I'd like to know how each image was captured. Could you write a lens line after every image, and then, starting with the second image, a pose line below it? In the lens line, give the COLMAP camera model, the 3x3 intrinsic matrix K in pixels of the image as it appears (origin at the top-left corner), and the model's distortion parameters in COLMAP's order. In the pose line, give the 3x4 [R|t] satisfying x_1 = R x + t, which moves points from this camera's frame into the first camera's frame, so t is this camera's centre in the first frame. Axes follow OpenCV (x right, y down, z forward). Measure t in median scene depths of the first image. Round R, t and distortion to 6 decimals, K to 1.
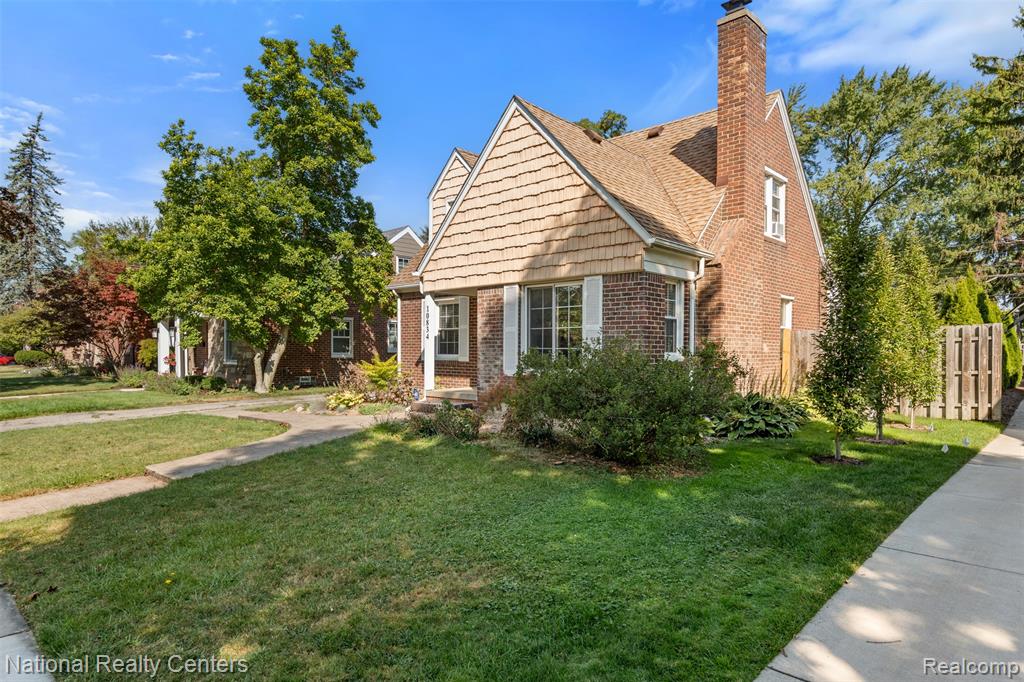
lens RADIAL K [[591.2, 0, 519.4], [0, 591.2, 351.3], [0, 0, 1]] dist [0.000910, -0.000350]
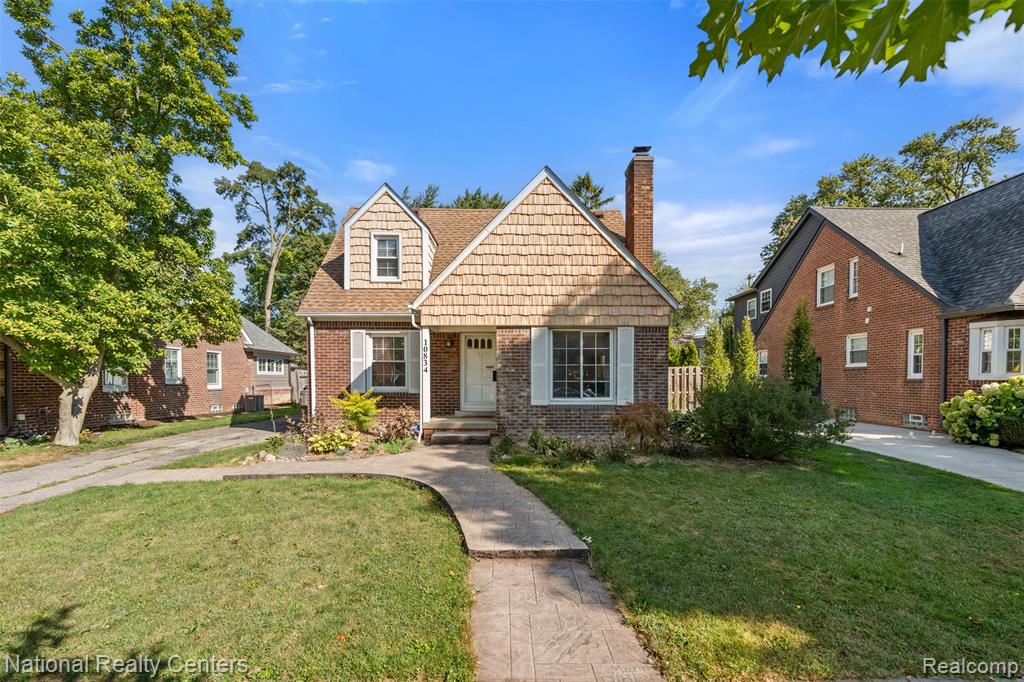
lens RADIAL K [[456.7, 0, 506.0], [0, 456.7, 386.6], [0, 0, 1]] dist [-0.001567, -0.000841]
pose [[0.729164, -0.018690, 0.684084, -0.674748], [0.003457, 0.999715, 0.023629, -0.016036], [-0.684330, -0.014865, 0.729021, 0.377018]]
